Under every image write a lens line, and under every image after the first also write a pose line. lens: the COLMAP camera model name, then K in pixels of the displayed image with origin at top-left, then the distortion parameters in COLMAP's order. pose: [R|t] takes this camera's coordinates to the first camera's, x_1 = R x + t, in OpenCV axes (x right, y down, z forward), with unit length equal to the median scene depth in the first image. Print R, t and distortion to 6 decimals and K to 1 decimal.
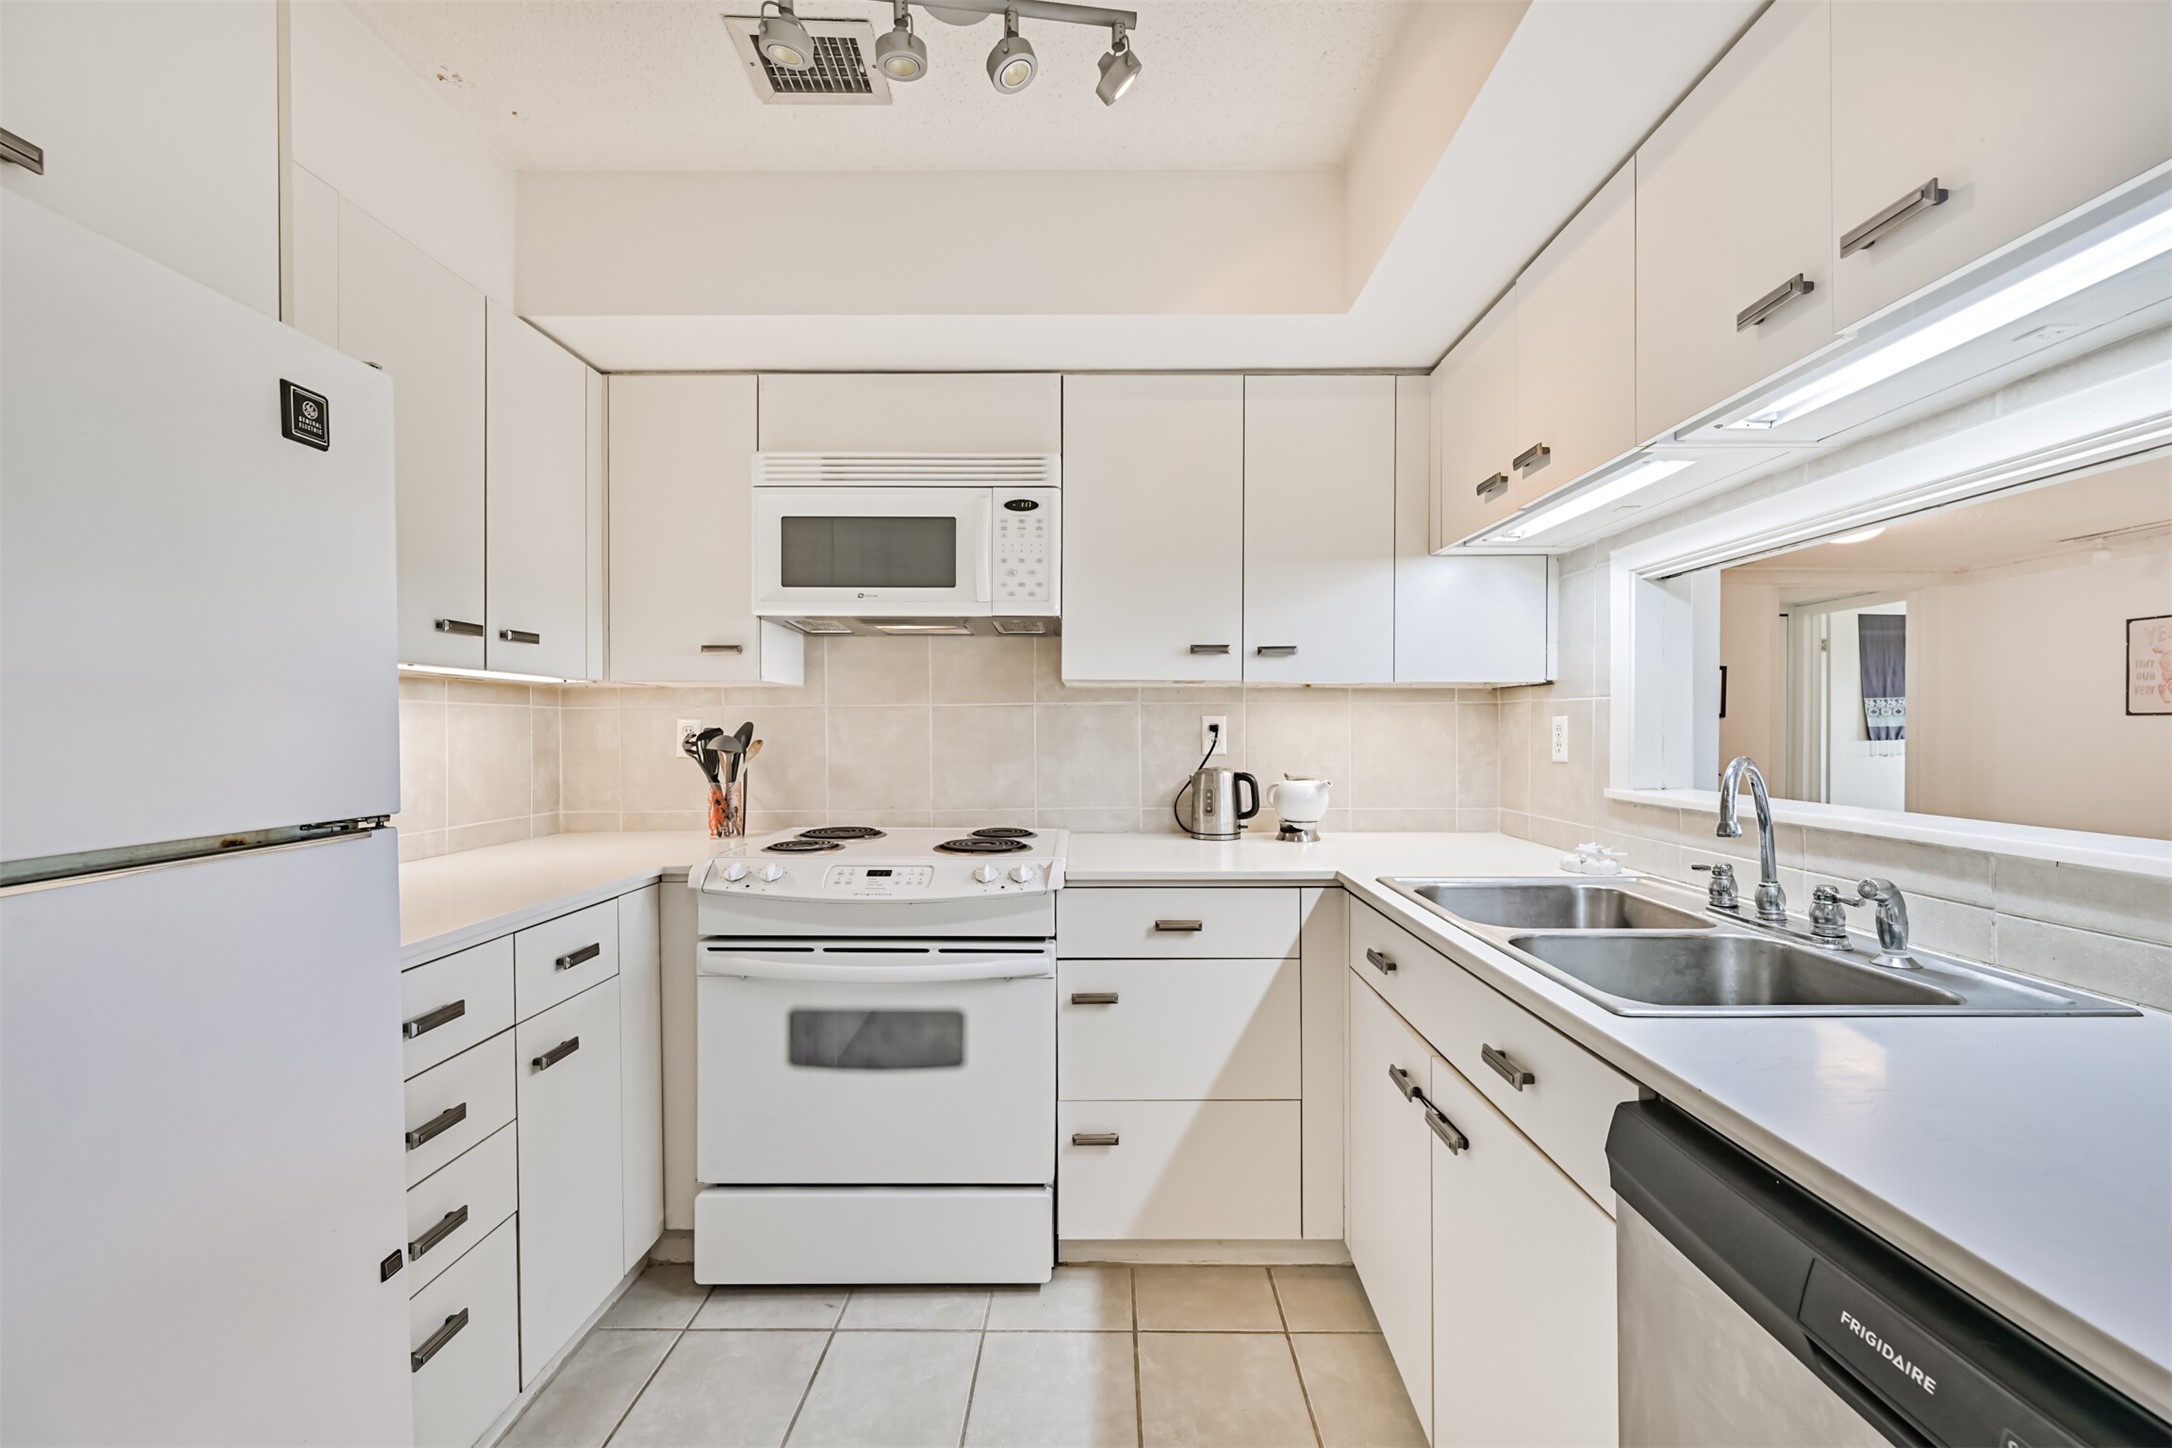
lens RADIAL K [[875.6, 0, 1097.5], [0, 875.6, 741.5], [0, 0, 1]] dist [0.000608, 0.000615]
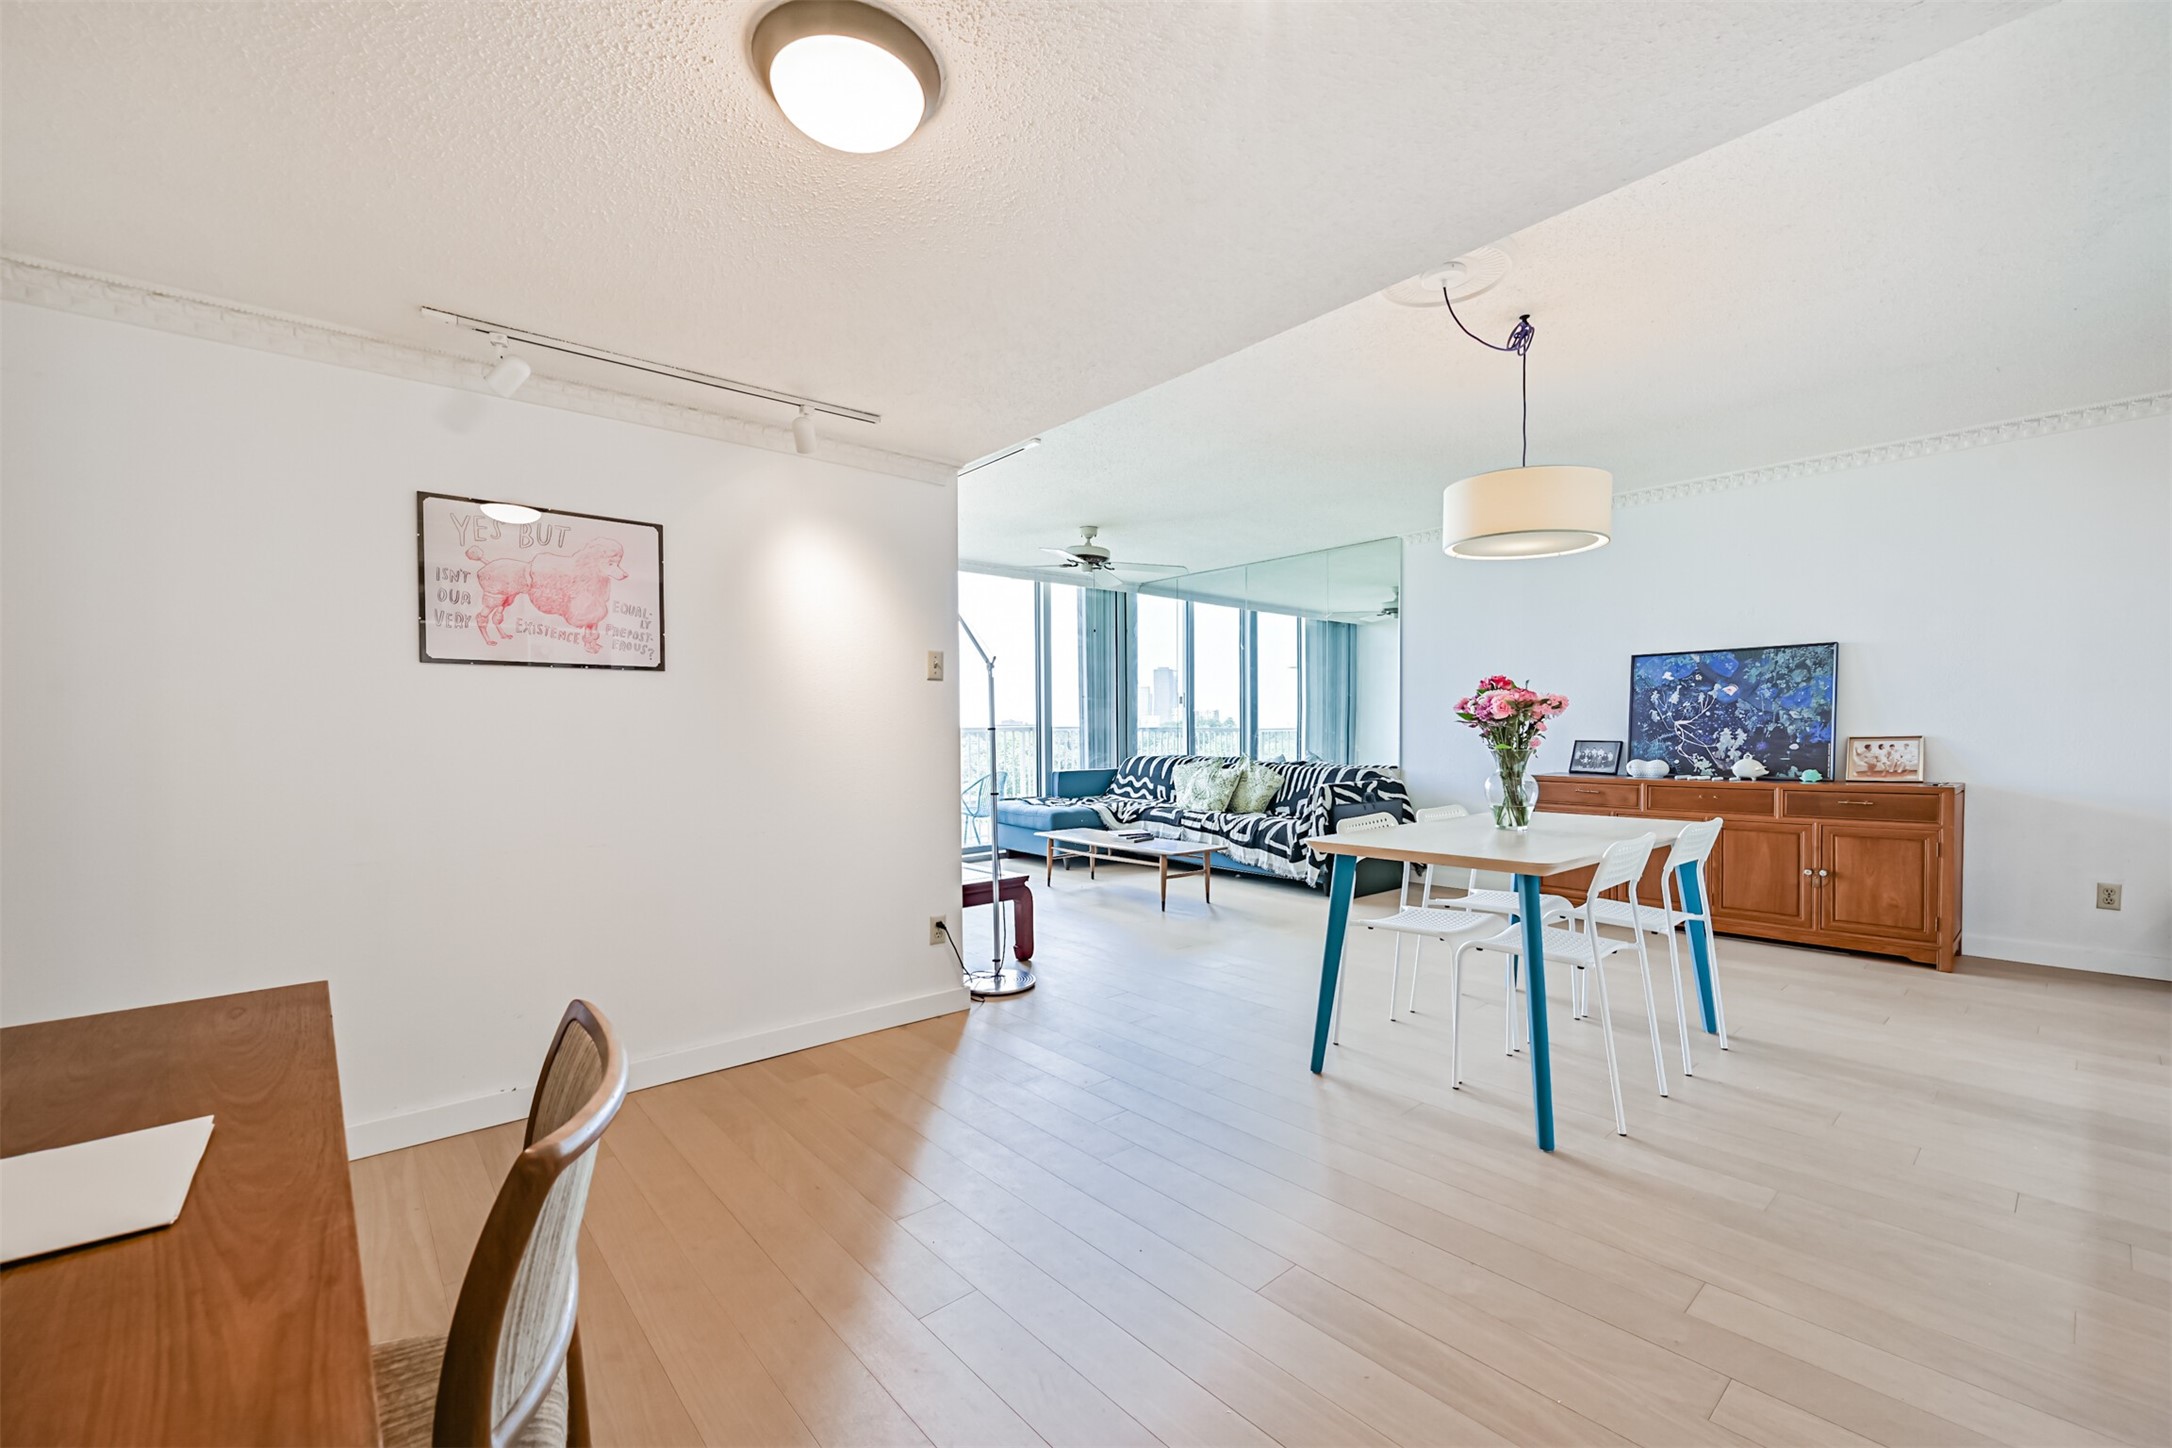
lens RADIAL K [[896.8, 0, 1086.0], [0, 896.8, 724.0], [0, 0, 1]] dist [-0.001148, 0.000035]
pose [[-0.656978, 0.009214, 0.753853, 0.917480], [0.018820, 0.999814, 0.004181, 0.032242], [-0.753675, 0.016934, -0.657030, 2.121586]]
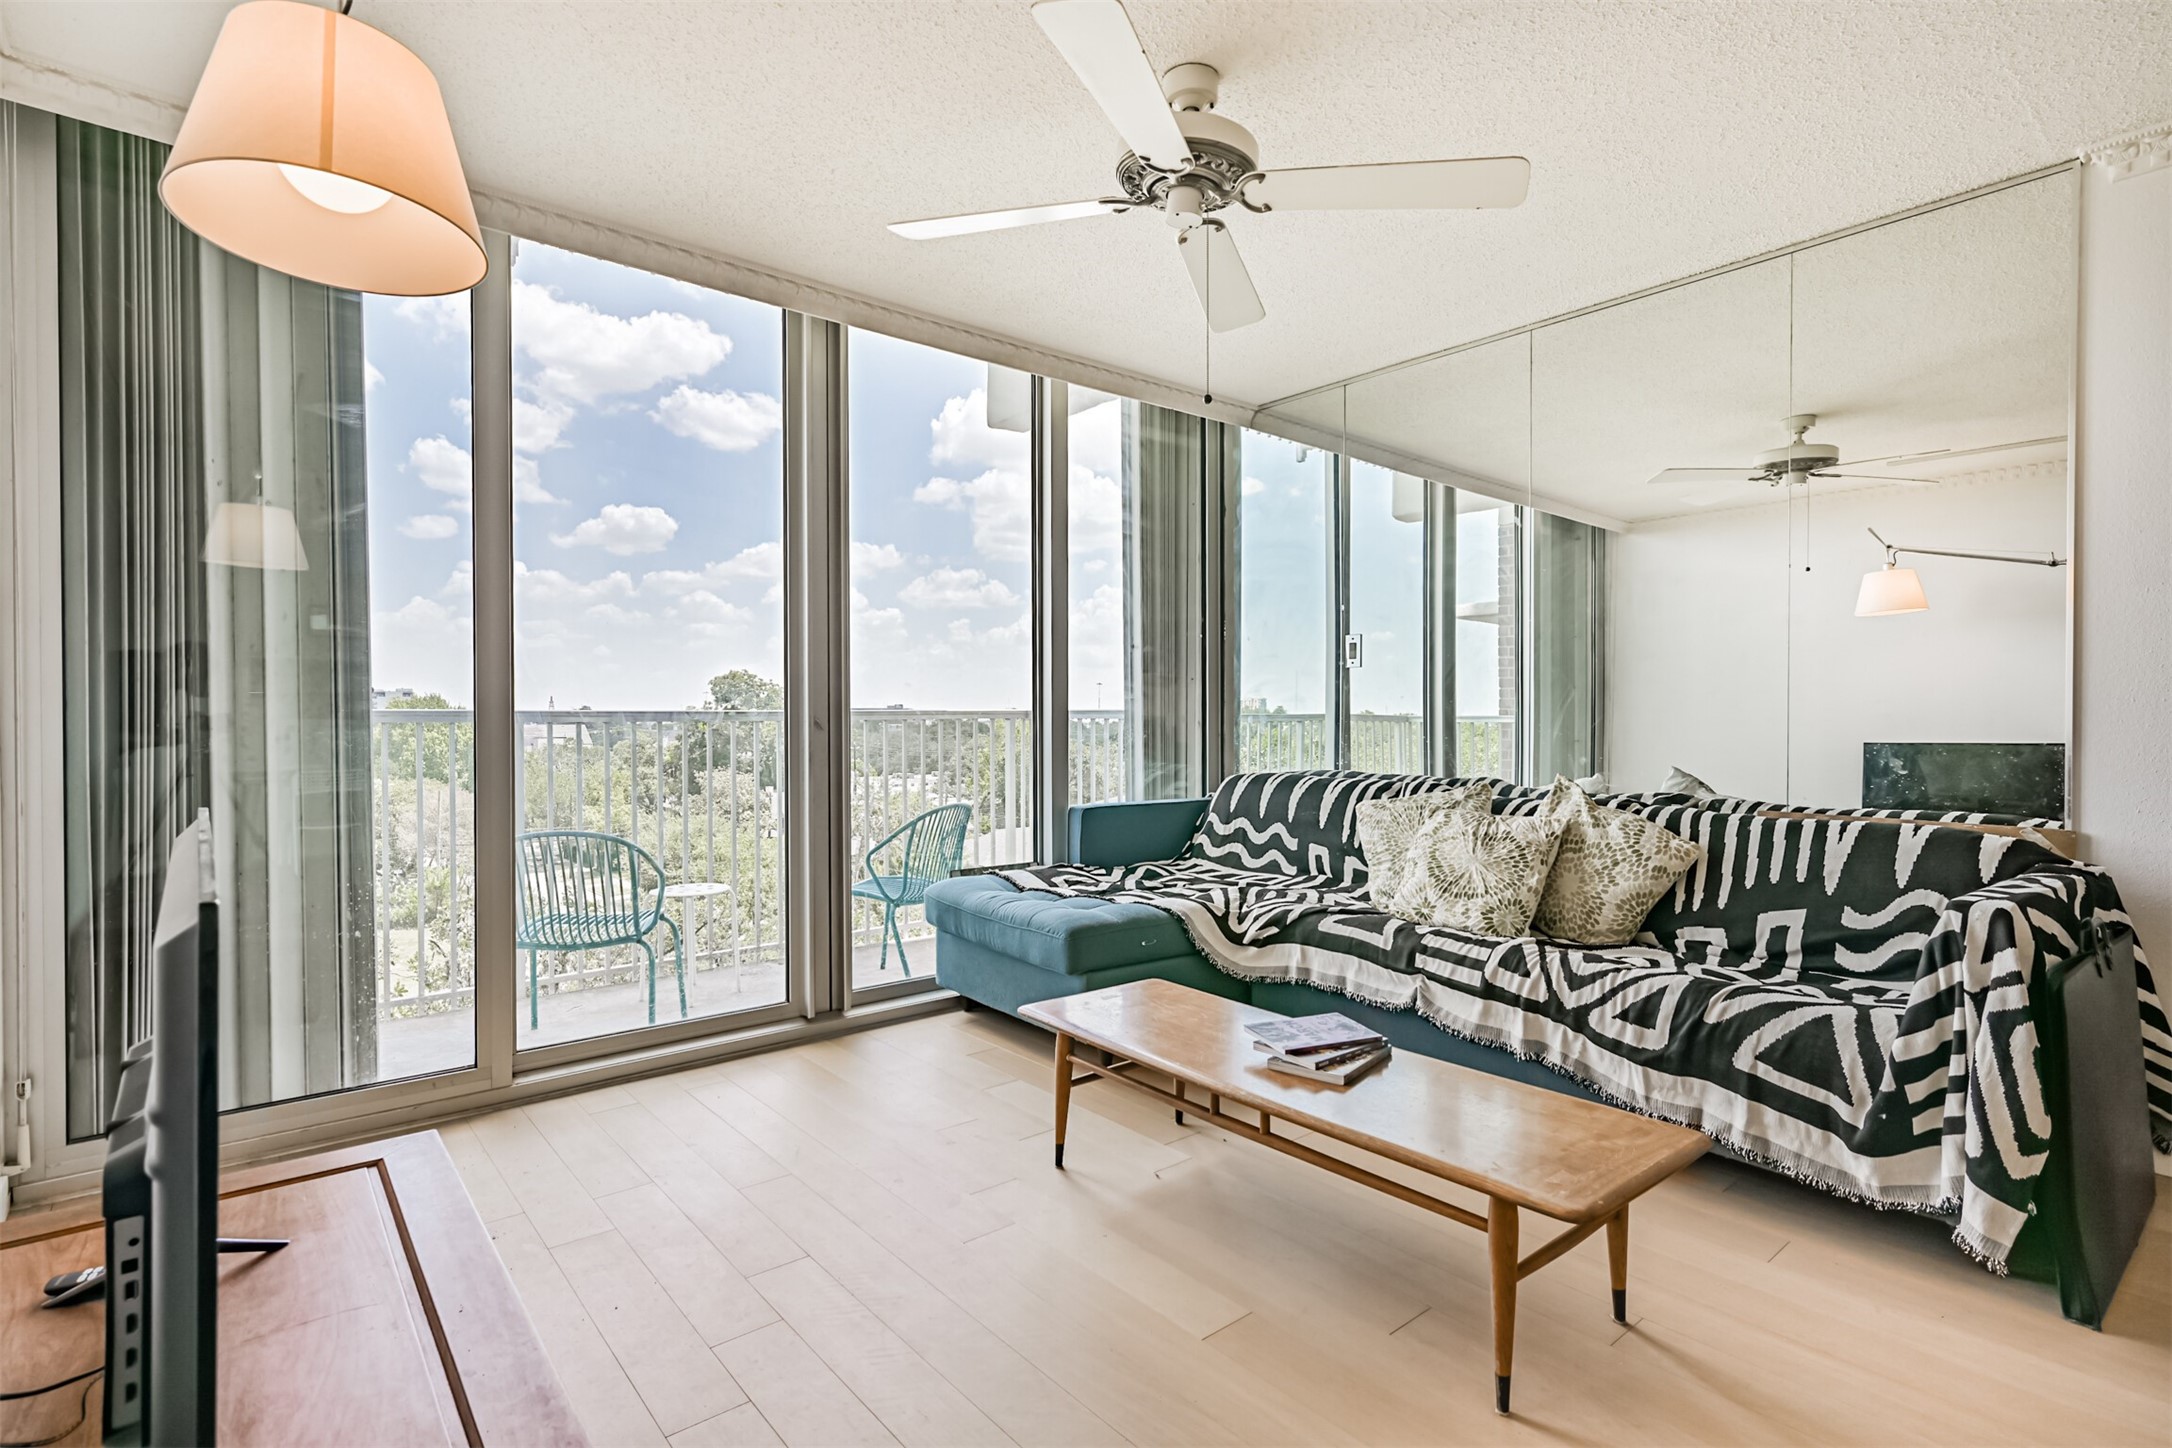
lens RADIAL K [[1051.4, 0, 1086.0], [0, 1051.4, 724.0], [0, 0, 1]] dist [0.004418, -0.000474]
pose [[-0.644563, -0.000492, 0.764551, 2.302006], [0.014368, 0.999815, 0.012757, 0.061294], [-0.764416, 0.019208, -0.644437, 1.015162]]
